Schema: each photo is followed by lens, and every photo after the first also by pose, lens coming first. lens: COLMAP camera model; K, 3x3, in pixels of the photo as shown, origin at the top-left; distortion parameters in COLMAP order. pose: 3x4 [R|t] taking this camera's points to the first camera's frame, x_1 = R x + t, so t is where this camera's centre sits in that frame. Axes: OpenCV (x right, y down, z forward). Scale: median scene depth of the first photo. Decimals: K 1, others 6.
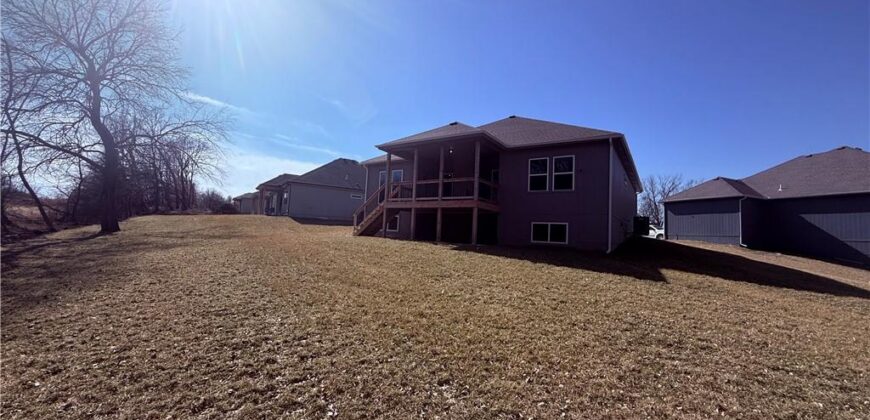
lens RADIAL K [[345.4, 0, 434.4], [0, 345.4, 209.3], [0, 0, 1]] dist [0.002621, -0.000015]
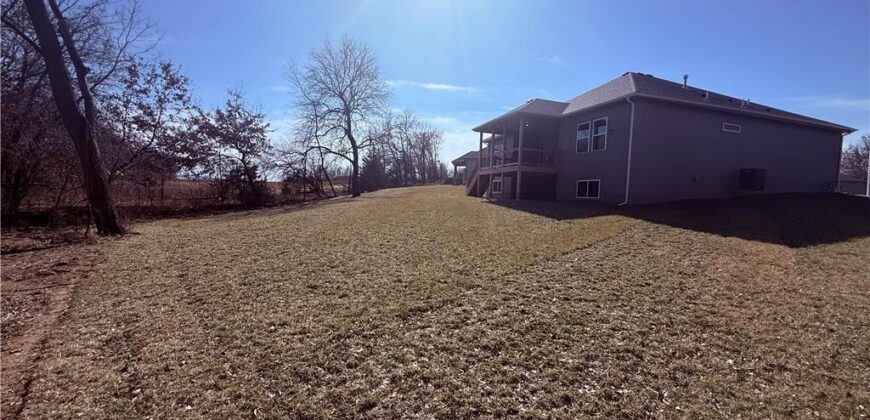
lens RADIAL K [[345.4, 0, 435.3], [0, 345.4, 211.9], [0, 0, 1]] dist [0.002621, -0.000015]
pose [[0.783474, 0.009019, -0.621359, 0.523296], [0.051661, 0.995488, 0.079589, 0.022779], [0.619273, -0.094456, 0.779473, -0.165691]]
